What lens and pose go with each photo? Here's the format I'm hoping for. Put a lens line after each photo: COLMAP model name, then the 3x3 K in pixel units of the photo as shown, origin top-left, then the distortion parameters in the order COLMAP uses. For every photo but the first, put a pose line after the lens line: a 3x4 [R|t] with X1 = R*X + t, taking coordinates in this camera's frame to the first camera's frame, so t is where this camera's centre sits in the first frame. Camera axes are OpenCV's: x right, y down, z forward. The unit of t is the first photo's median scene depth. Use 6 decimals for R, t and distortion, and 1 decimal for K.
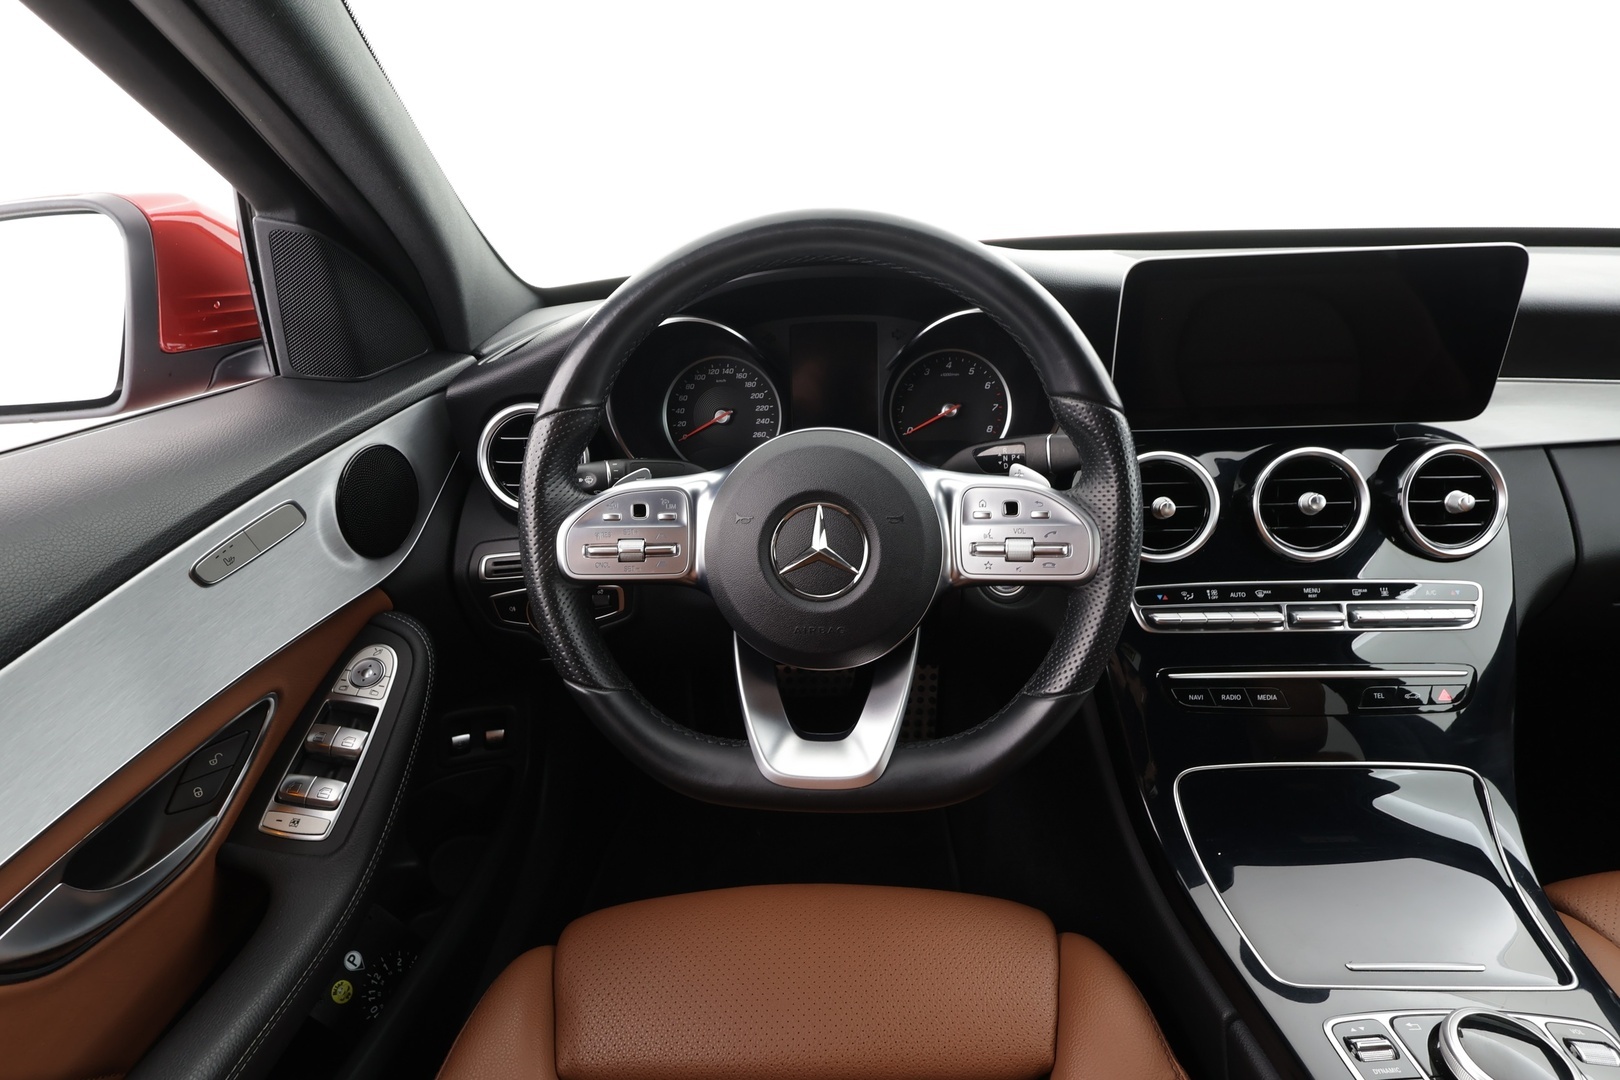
lens RADIAL K [[788.9, 0, 801.2], [0, 788.9, 543.0], [0, 0, 1]] dist [0.002902, -0.000846]
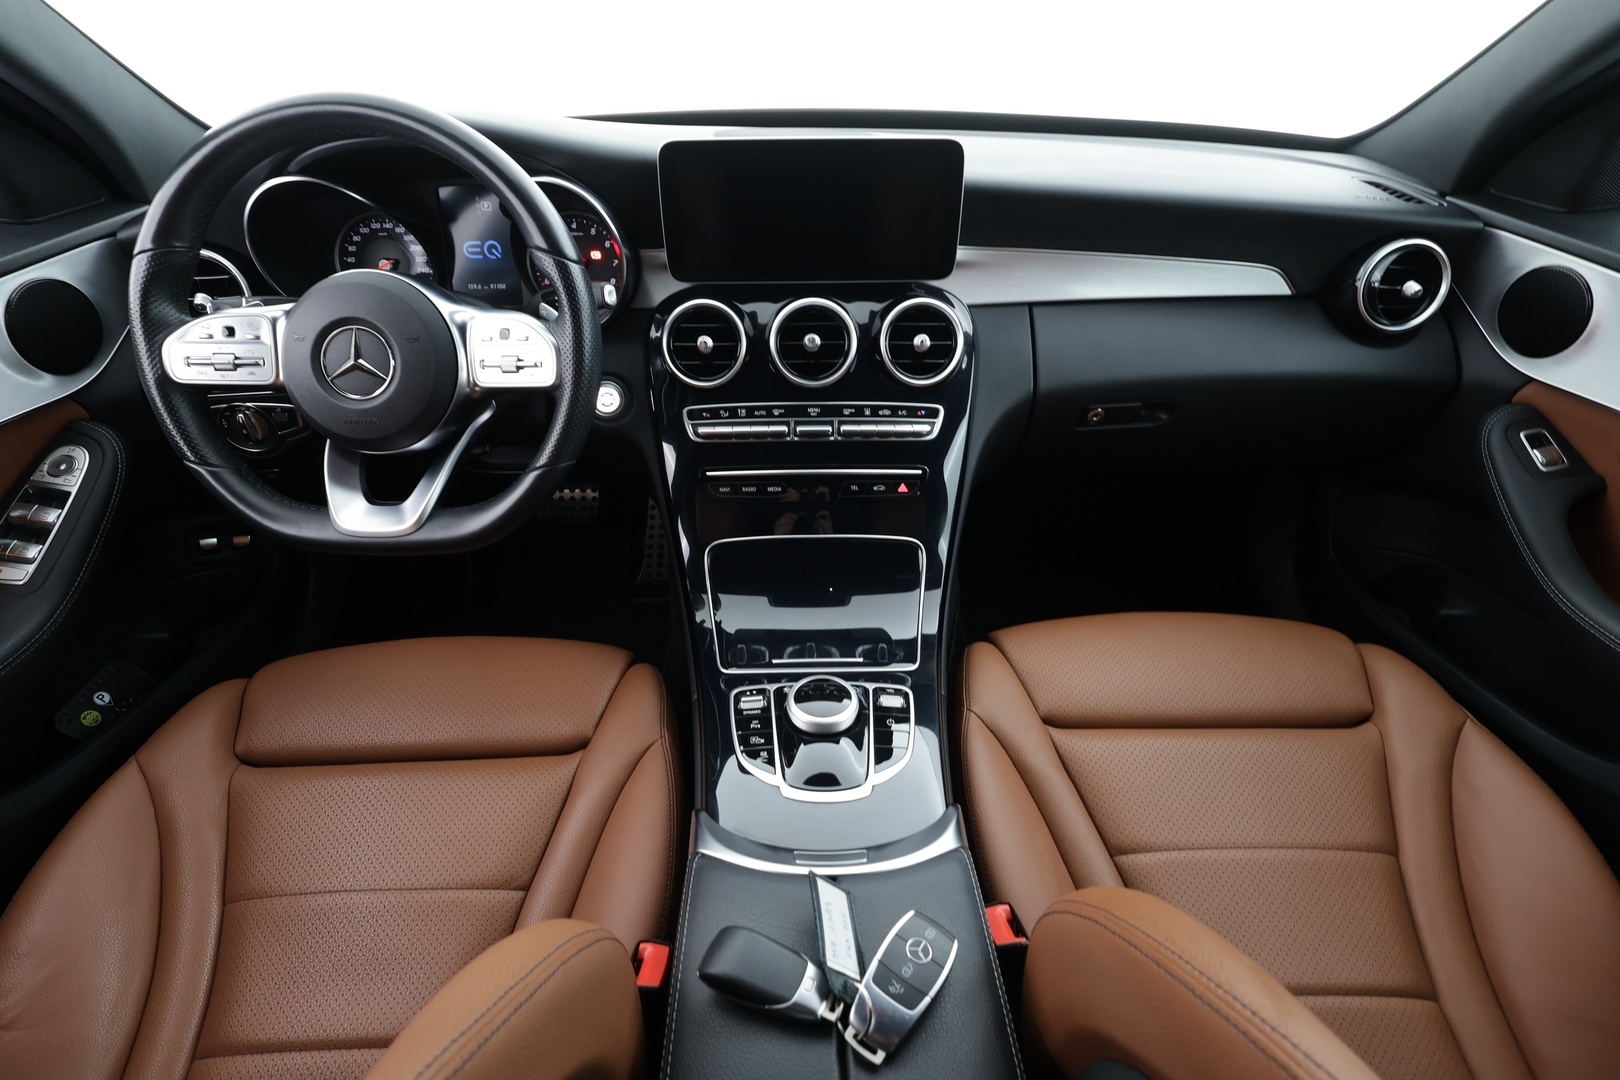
lens RADIAL K [[788.9, 0, 793.7], [0, 788.9, 543.5], [0, 0, 1]] dist [0.002902, -0.000846]
pose [[0.997756, -0.000232, 0.066958, 0.527856], [-0.010082, 0.988074, 0.153652, 0.079233], [-0.066195, -0.153982, 0.985854, -0.341484]]
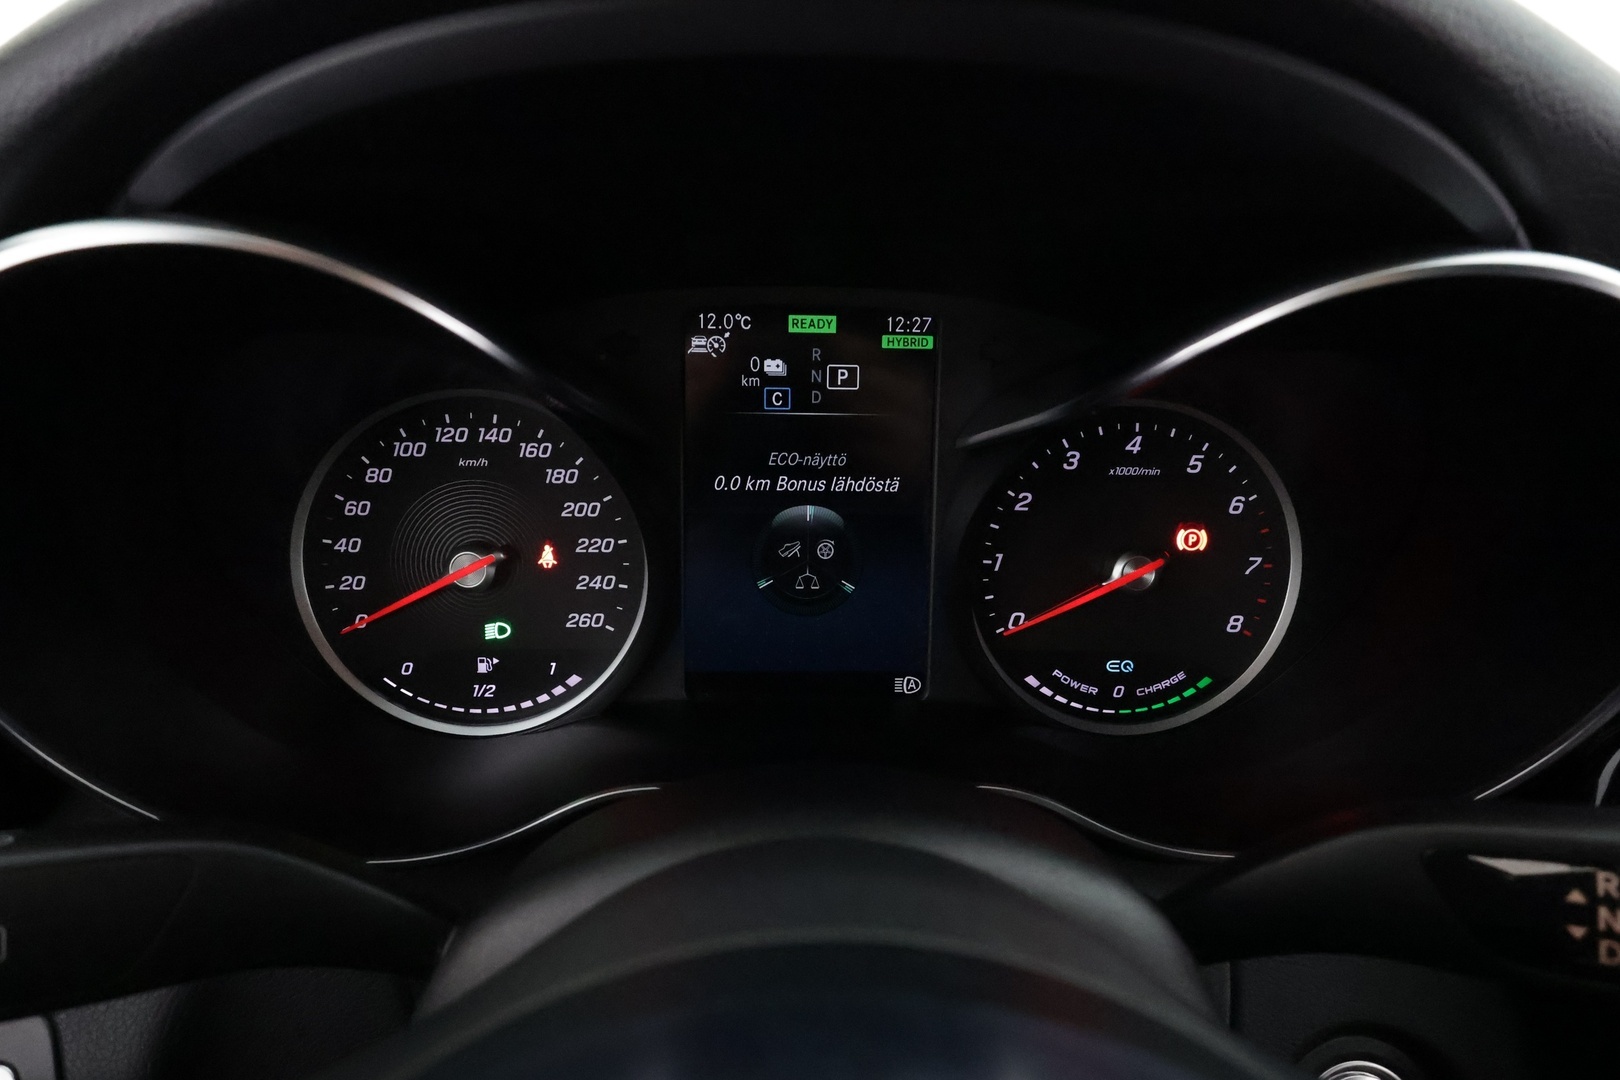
lens RADIAL K [[937.9, 0, 784.1], [0, 937.9, 554.5], [0, 0, 1]] dist [-0.000800, 0.000405]
pose [[0.995038, 0.027669, 0.095570, -0.008402], [-0.024454, 0.999100, -0.034652, -0.189122], [-0.096443, 0.032143, 0.994819, 0.718396]]
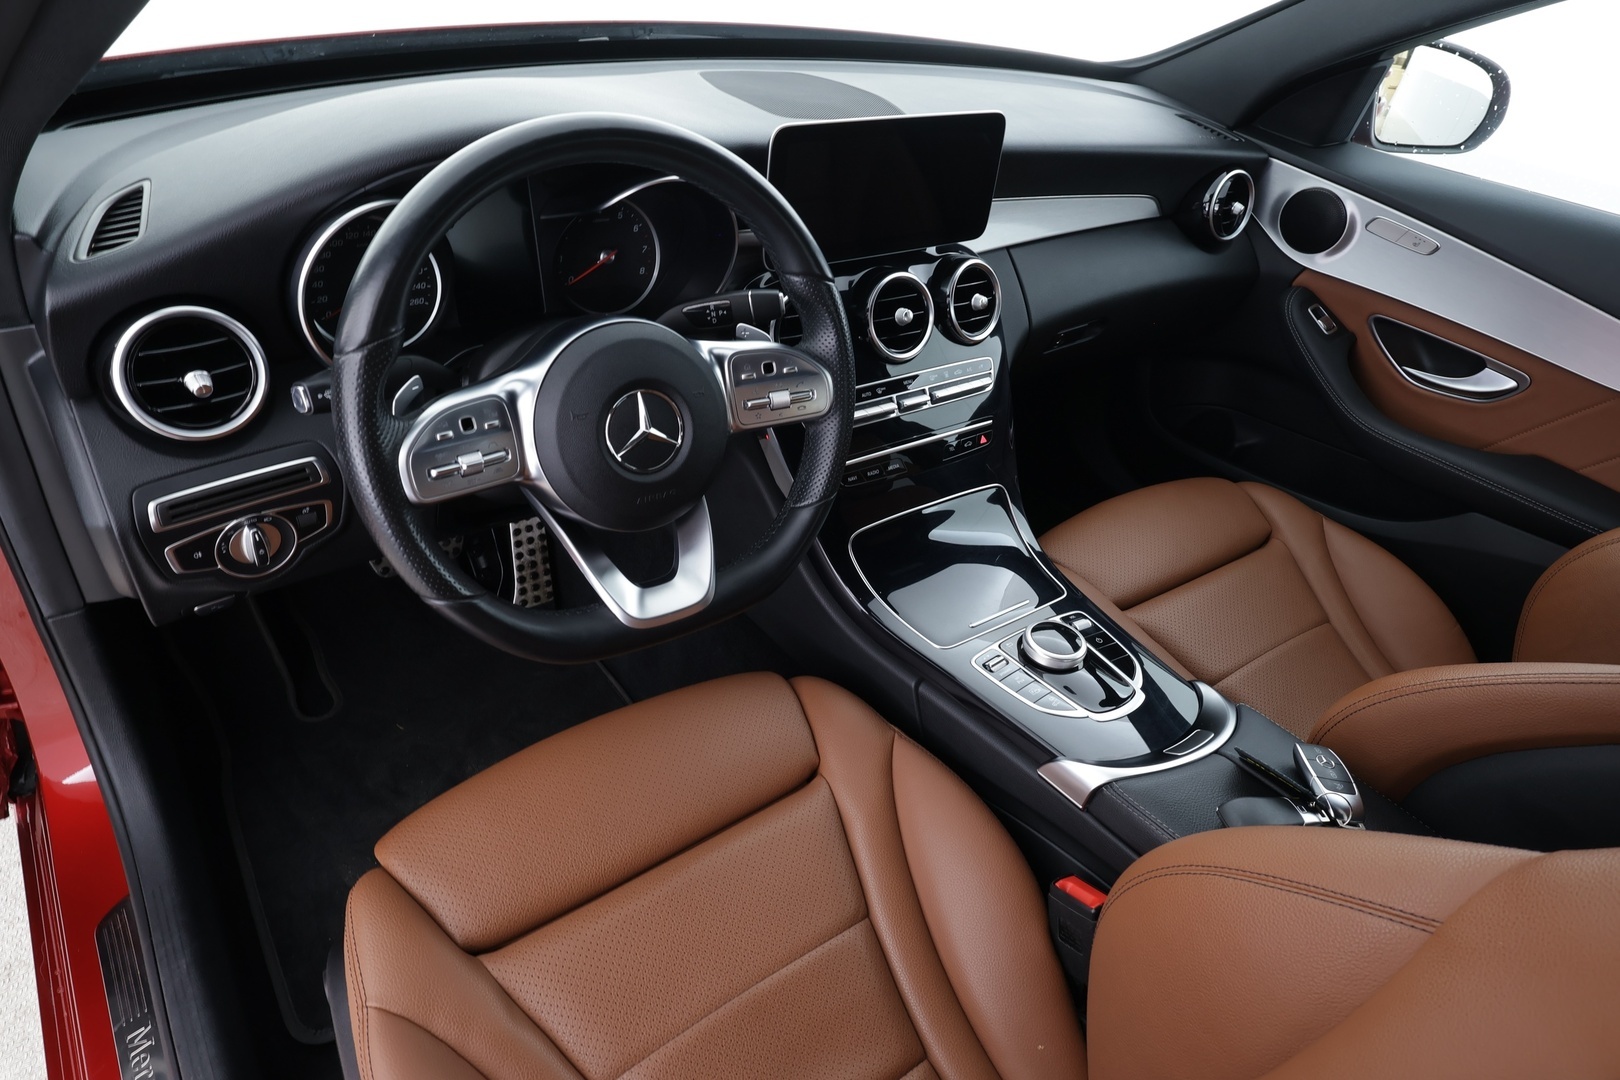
lens RADIAL K [[983.2, 0, 809.1], [0, 983.2, 544.2], [0, 0, 1]] dist [0.013685, 0.000225]
pose [[0.781465, -0.260338, 0.567042, -0.509726], [0.120959, 0.954765, 0.271649, -0.152486], [-0.612112, -0.143696, 0.777606, -0.239996]]
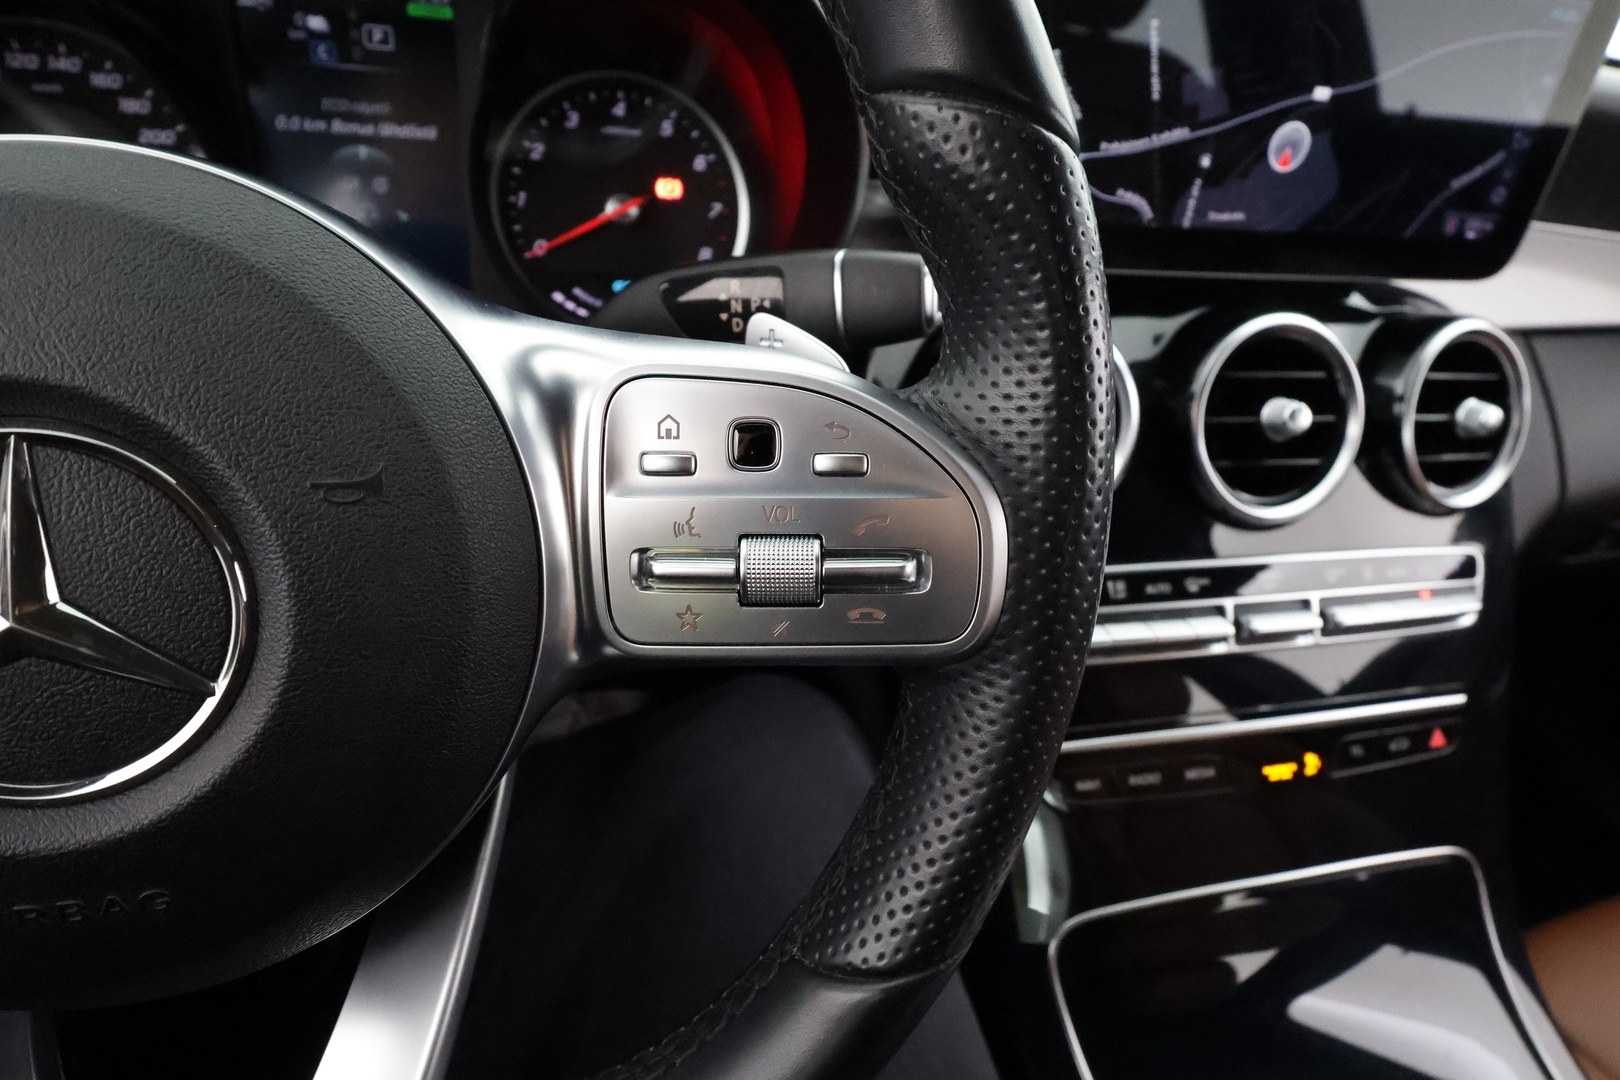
lens RADIAL K [[920.3, 0, 800.5], [0, 920.3, 552.4], [0, 0, 1]] dist [0.001005, 0.002850]
pose [[0.948644, -0.037093, 0.314162, 0.128237], [-0.002108, 0.992339, 0.123529, -0.036261], [-0.316337, -0.117848, 0.941298, 0.496786]]
